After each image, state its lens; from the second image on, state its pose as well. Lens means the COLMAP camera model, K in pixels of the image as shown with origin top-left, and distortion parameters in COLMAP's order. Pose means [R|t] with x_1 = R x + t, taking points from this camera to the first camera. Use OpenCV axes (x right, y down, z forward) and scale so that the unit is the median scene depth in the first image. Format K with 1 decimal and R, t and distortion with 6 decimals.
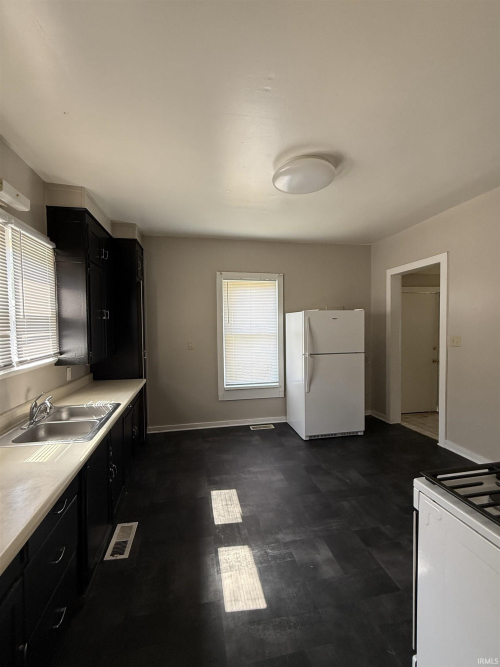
lens RADIAL K [[295.6, 0, 250.0], [0, 295.6, 333.5], [0, 0, 1]] dist [0.000183, -0.000154]
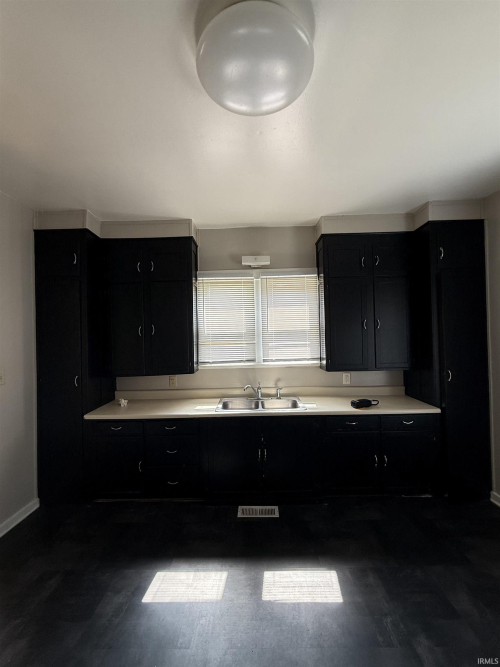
lens RADIAL K [[295.6, 0, 250.0], [0, 295.6, 333.5], [0, 0, 1]] dist [0.000183, -0.000154]
pose [[-0.209943, 0.000422, -0.977713, 0.758827], [-0.010196, 0.999945, 0.002621, -0.046744], [0.977660, 0.010519, -0.209928, 1.182459]]
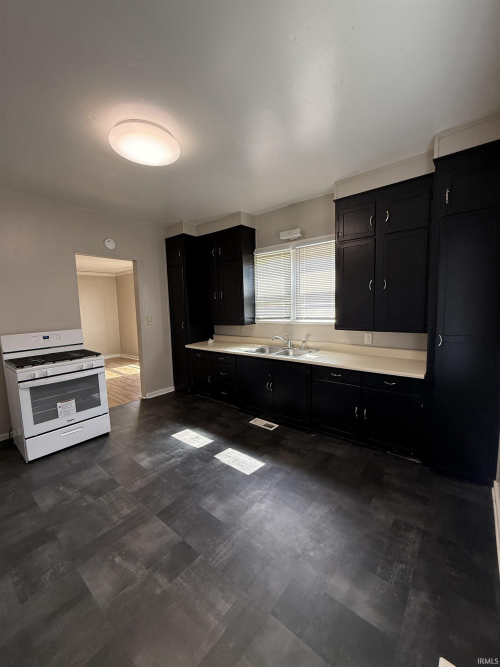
lens RADIAL K [[273.4, 0, 250.0], [0, 273.4, 333.5], [0, 0, 1]] dist [-0.001108, -0.000141]
pose [[-0.778691, 0.101089, -0.619211, 0.559508], [0.014542, 0.989577, 0.143265, -0.059606], [0.627240, 0.102555, -0.772045, 2.077260]]
